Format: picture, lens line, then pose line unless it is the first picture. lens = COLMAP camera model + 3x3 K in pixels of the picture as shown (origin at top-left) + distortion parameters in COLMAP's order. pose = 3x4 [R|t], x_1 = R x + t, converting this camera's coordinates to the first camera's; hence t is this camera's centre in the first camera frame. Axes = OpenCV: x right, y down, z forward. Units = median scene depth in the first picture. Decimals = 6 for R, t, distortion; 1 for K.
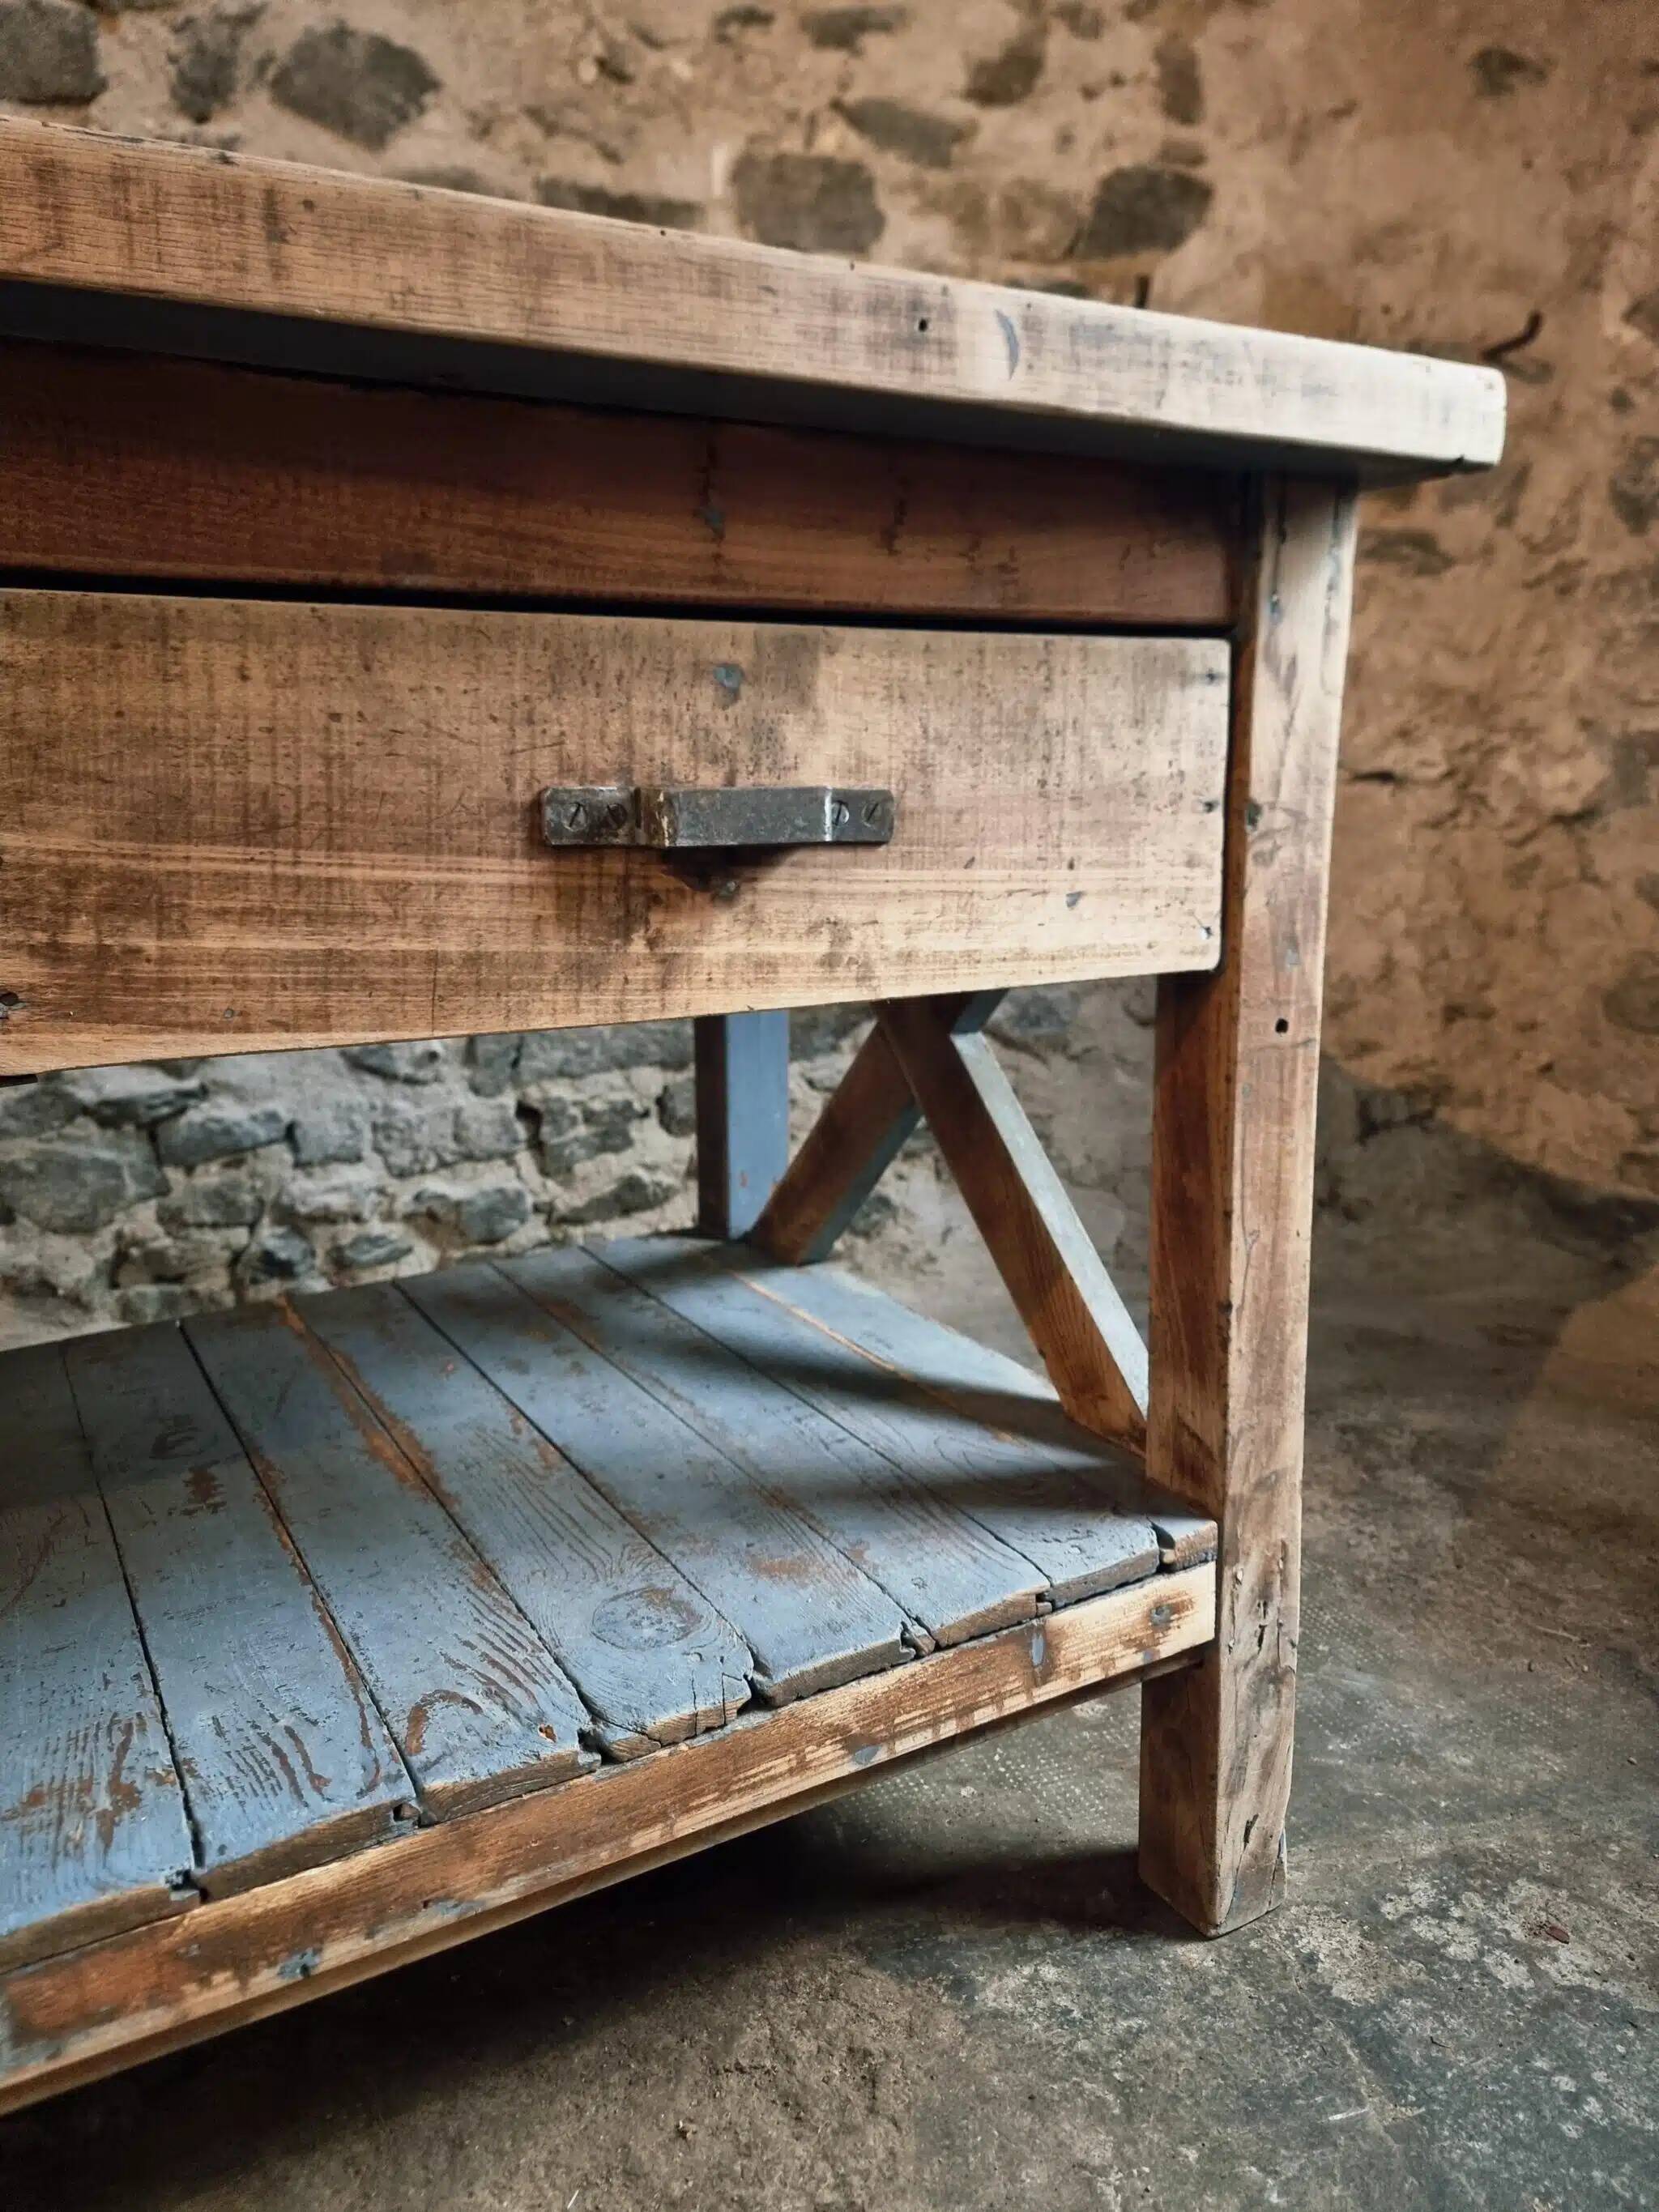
lens RADIAL K [[1552.2, 0, 811.9], [0, 1552.2, 1098.7], [0, 0, 1]] dist [0.062084, -0.062990]
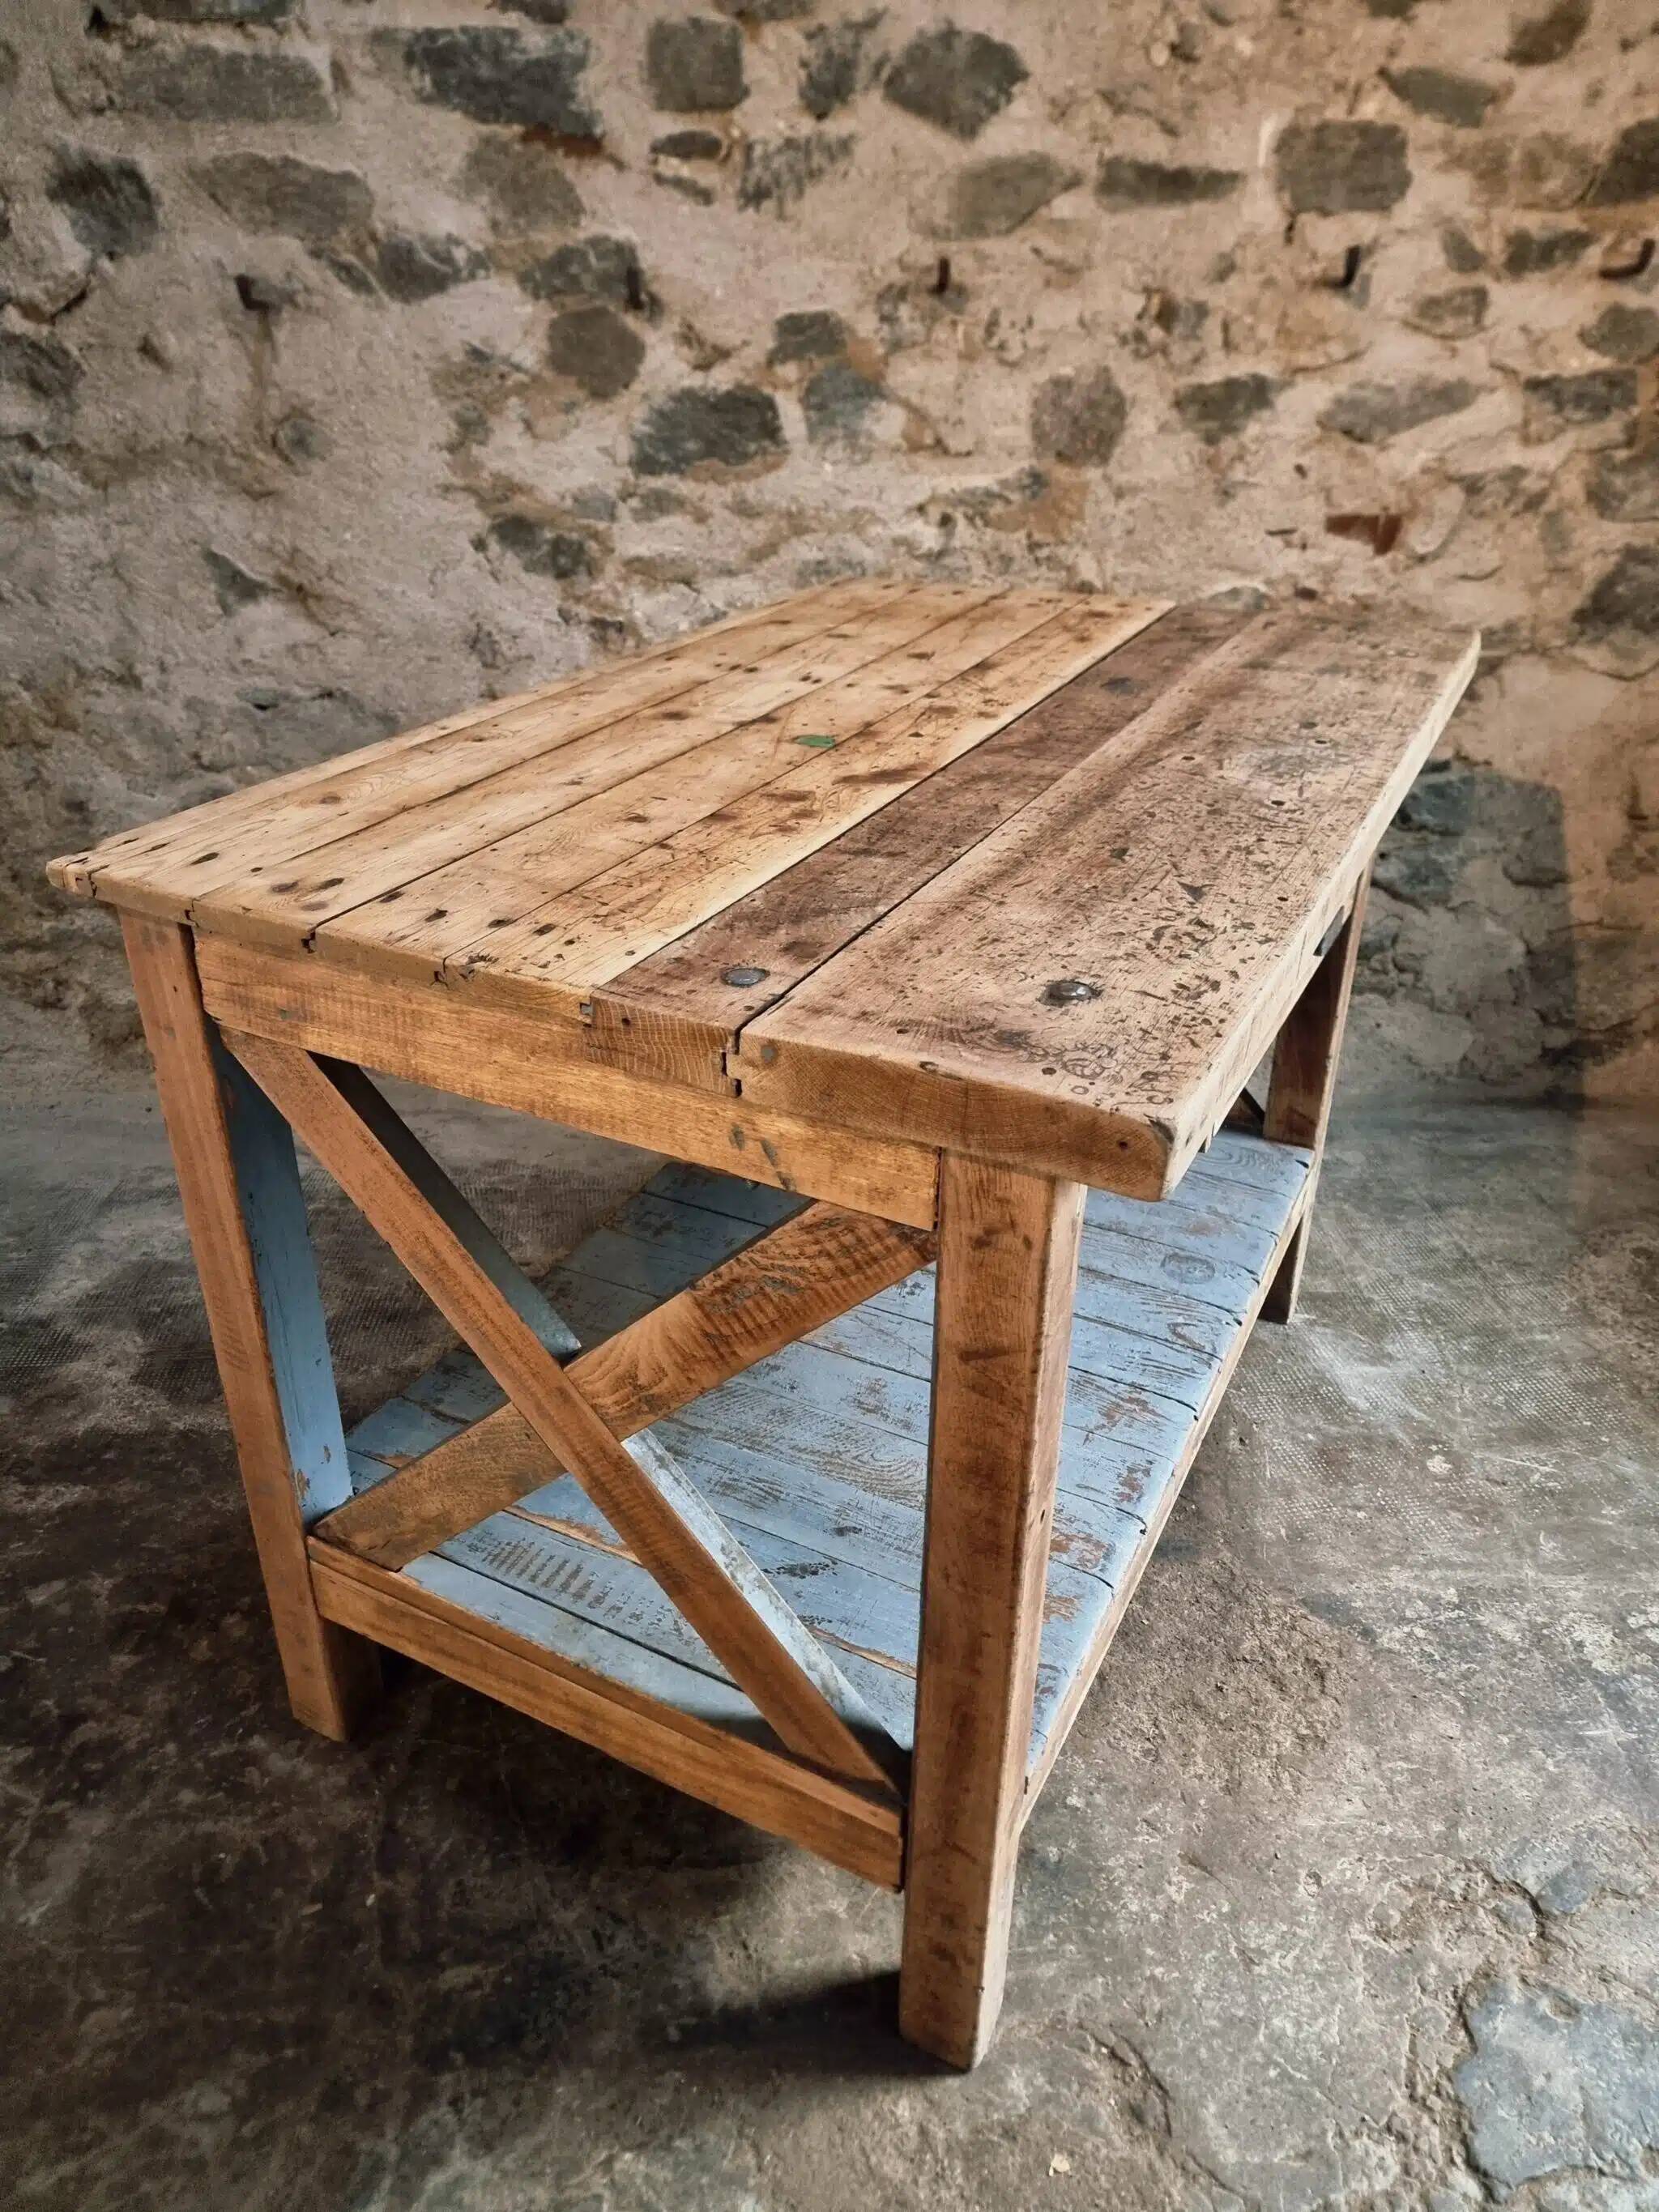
lens RADIAL K [[1536.8, 0, 784.2], [0, 1536.8, 1106.1], [0, 0, 1]] dist [0.060473, -0.058373]
pose [[0.986215, 0.084293, -0.142388, -0.189972], [-0.038503, 0.953800, 0.297966, -0.266515], [0.160926, -0.288376, 0.943897, -0.314149]]
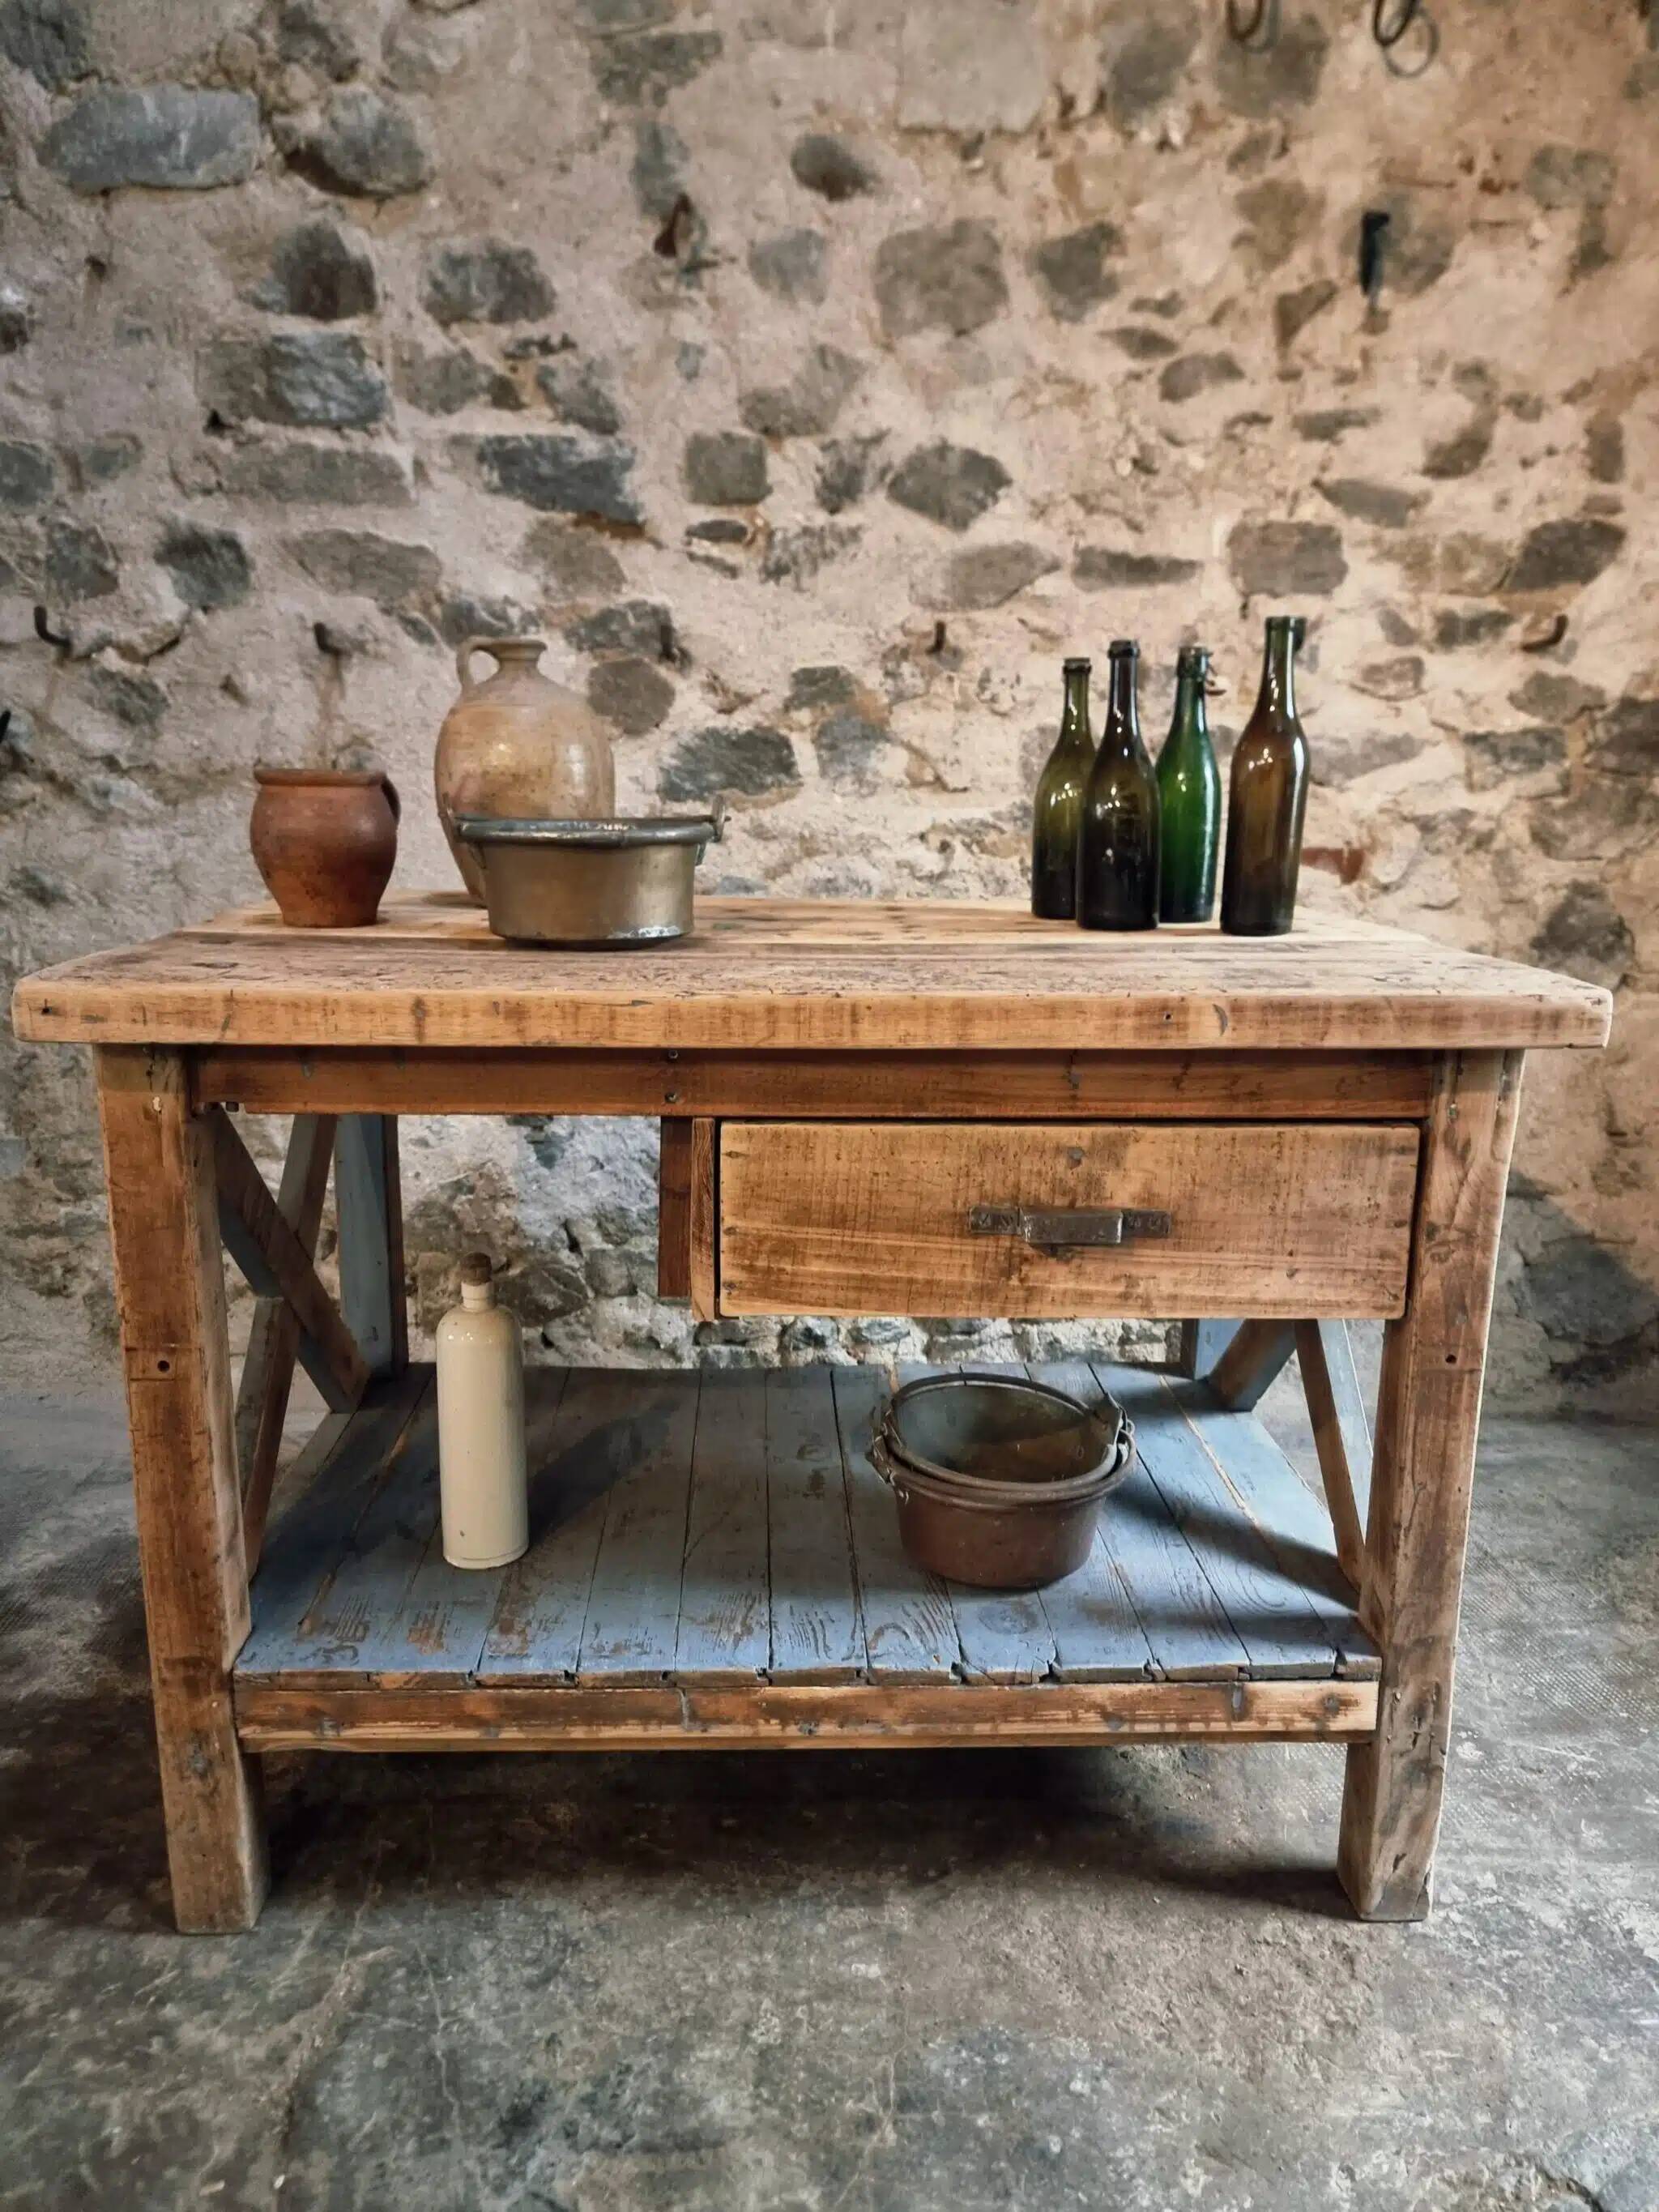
lens RADIAL K [[1552.0, 0, 819.9], [0, 1552.0, 1132.3], [0, 0, 1]] dist [0.062084, -0.062990]
pose [[0.985664, 0.063497, -0.156314, -0.156673], [-0.056776, 0.997275, 0.047100, -0.152104], [0.158879, -0.037550, 0.986584, -0.356578]]
